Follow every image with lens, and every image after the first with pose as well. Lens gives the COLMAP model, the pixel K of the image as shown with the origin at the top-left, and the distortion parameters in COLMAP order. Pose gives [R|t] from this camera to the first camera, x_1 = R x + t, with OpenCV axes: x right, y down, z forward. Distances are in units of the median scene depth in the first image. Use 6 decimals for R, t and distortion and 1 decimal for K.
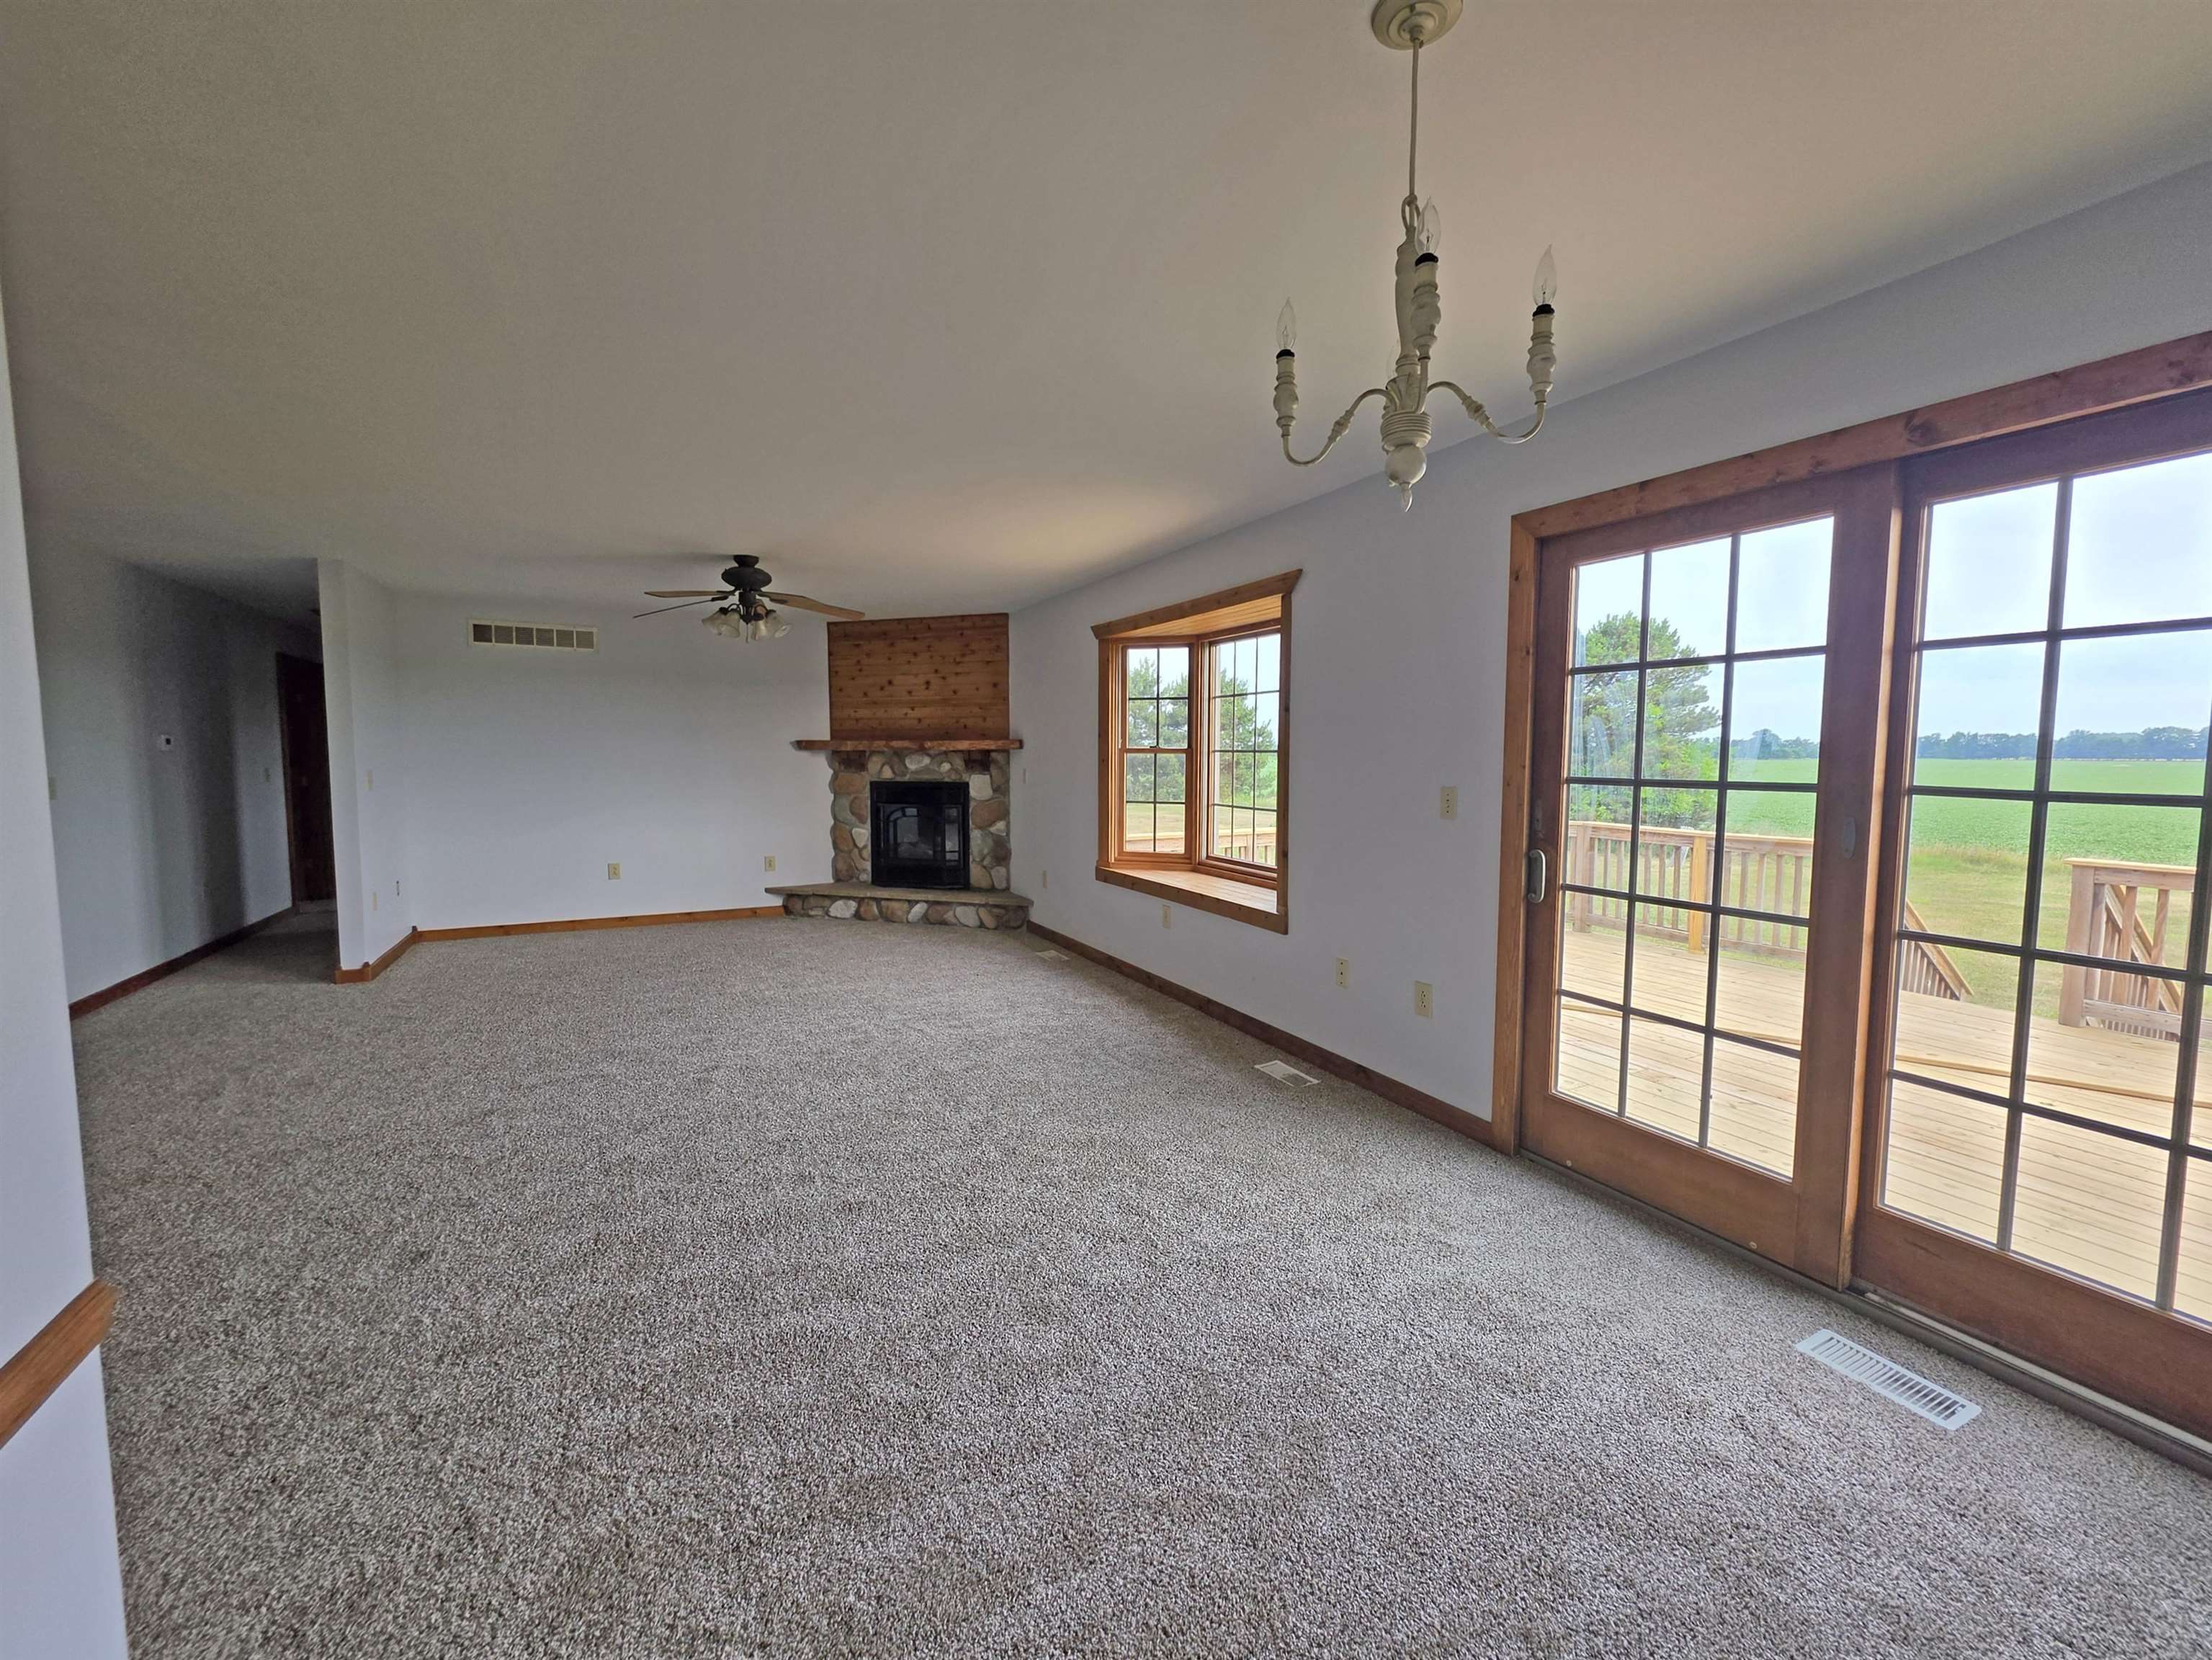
lens RADIAL K [[905.7, 0, 1100.1], [0, 905.7, 822.6], [0, 0, 1]] dist [0.004381, 0.000920]
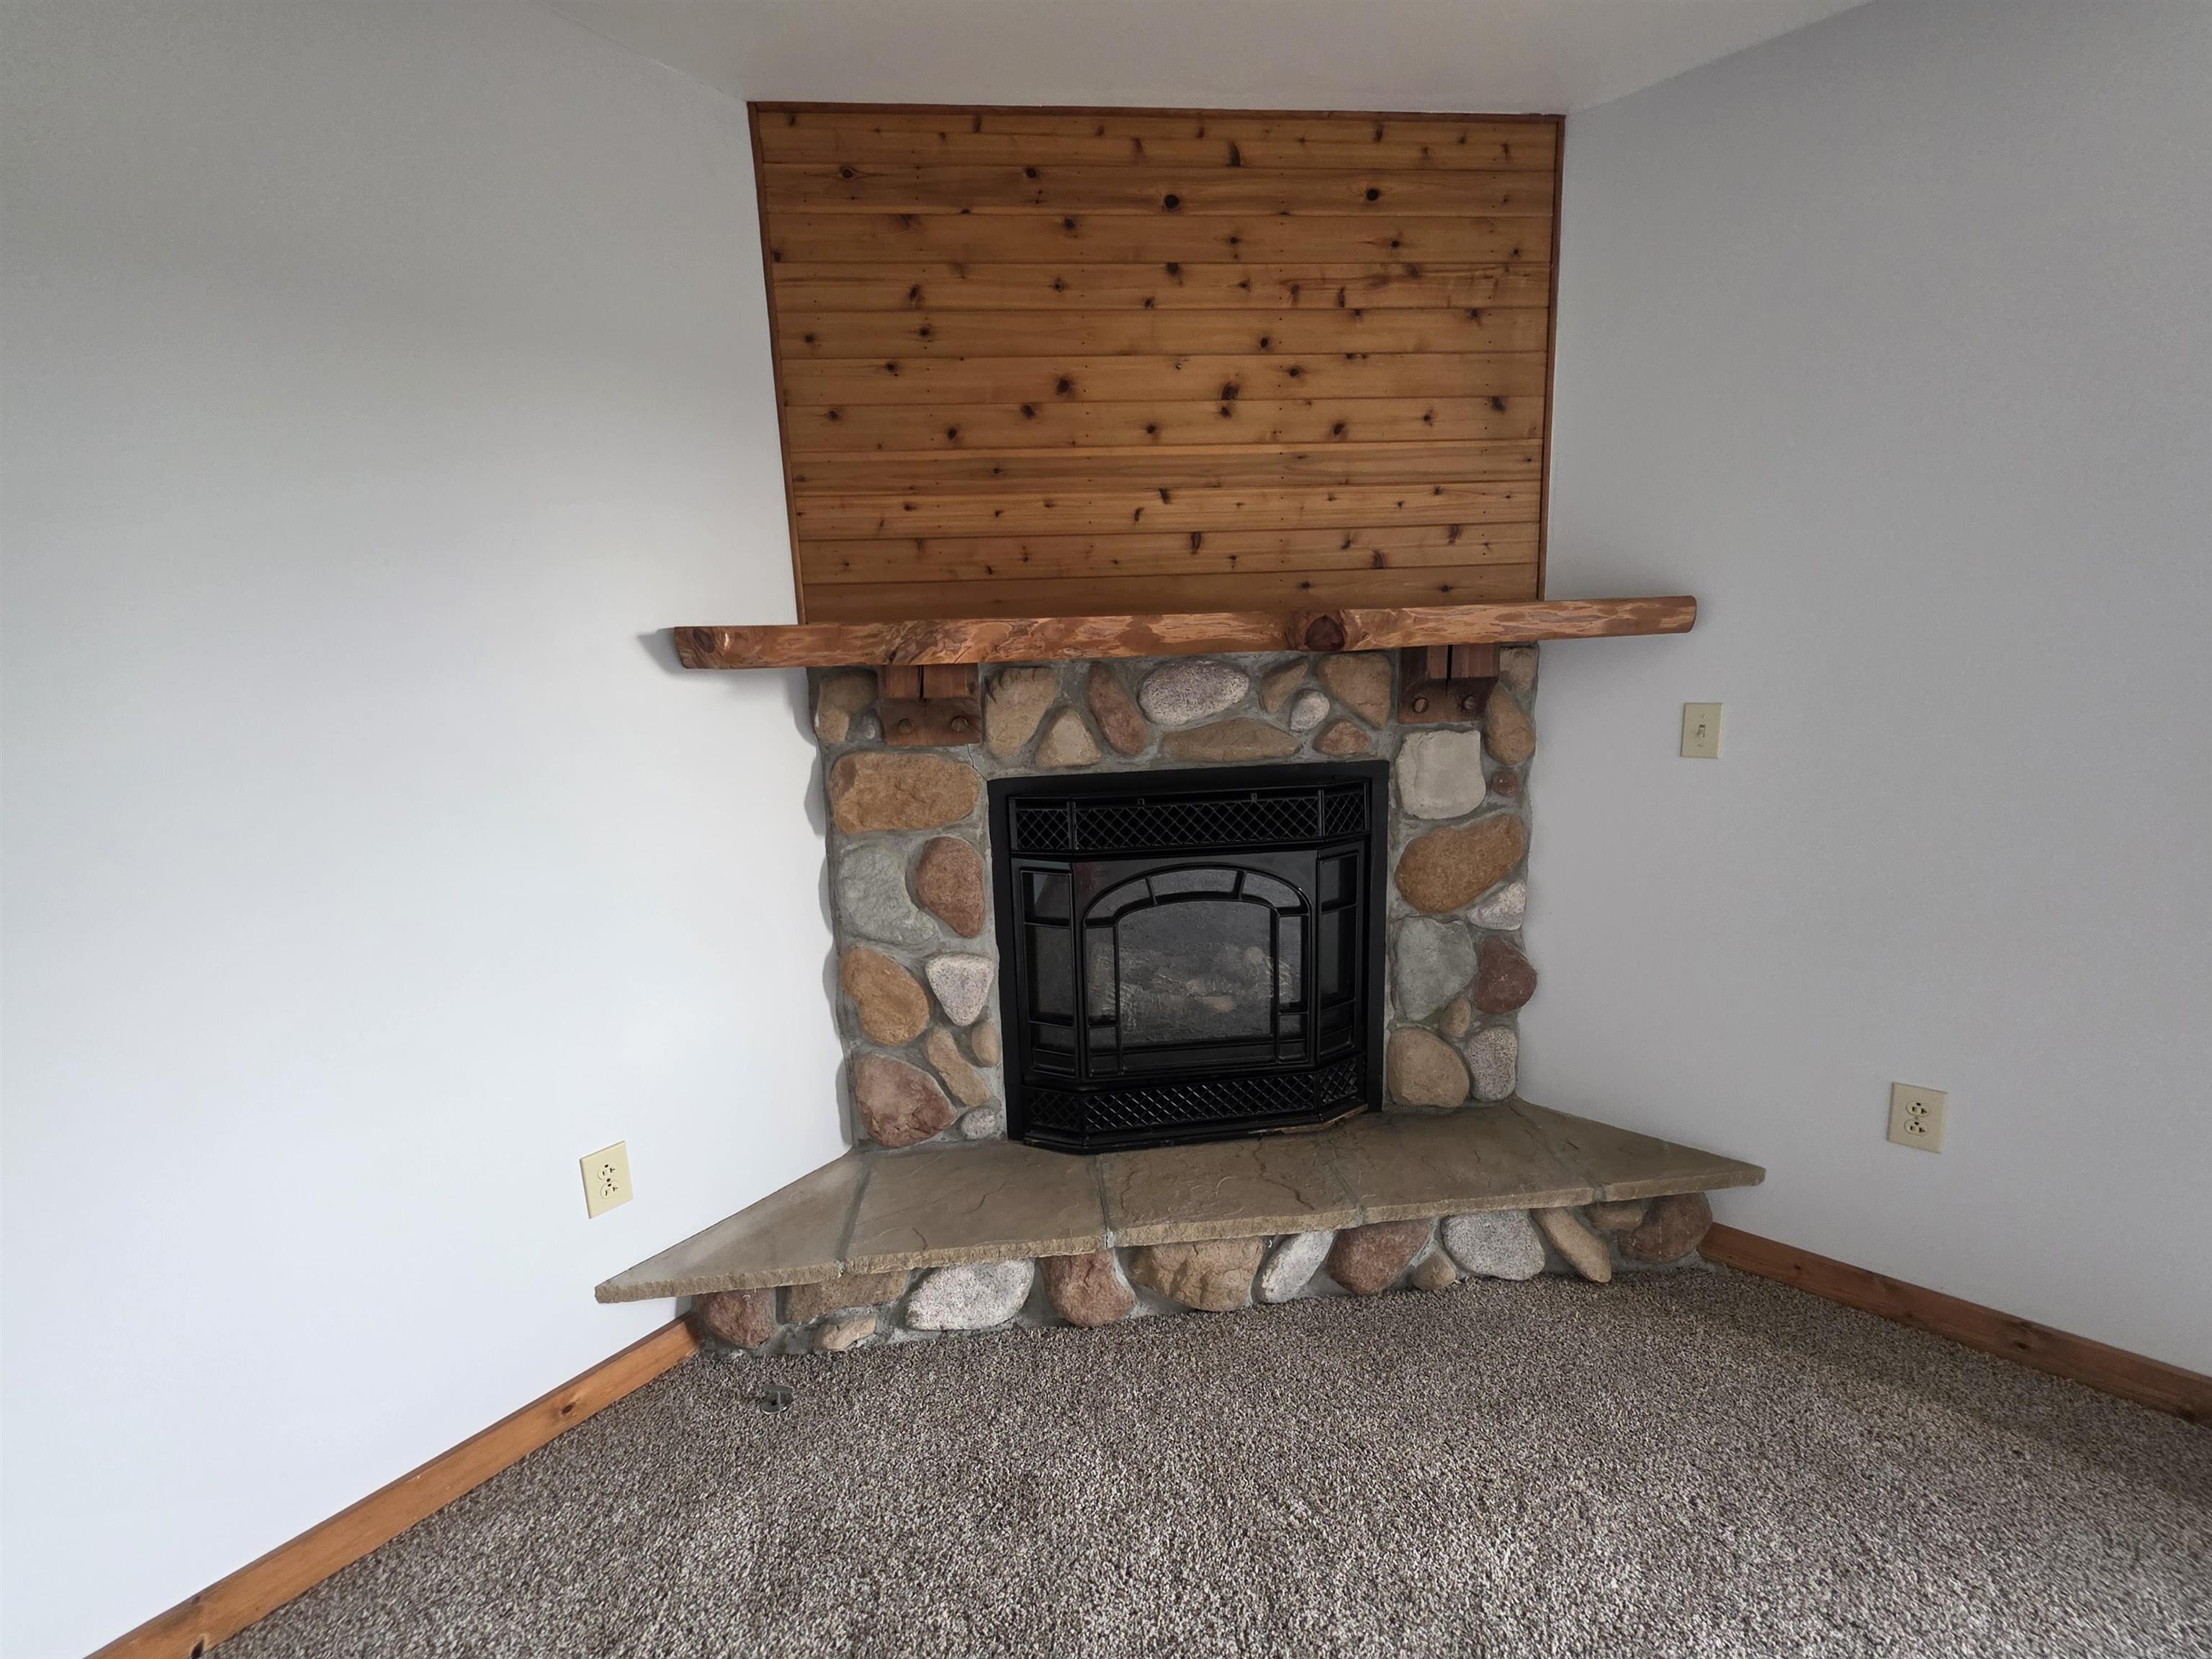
lens RADIAL K [[905.5, 0, 1103.1], [0, 905.5, 817.8], [0, 0, 1]] dist [0.004381, 0.000920]
pose [[0.914993, -0.101435, 0.390510, -0.335651], [0.065236, 0.992340, 0.104908, -0.061418], [-0.398160, -0.070515, 0.914602, 0.761592]]
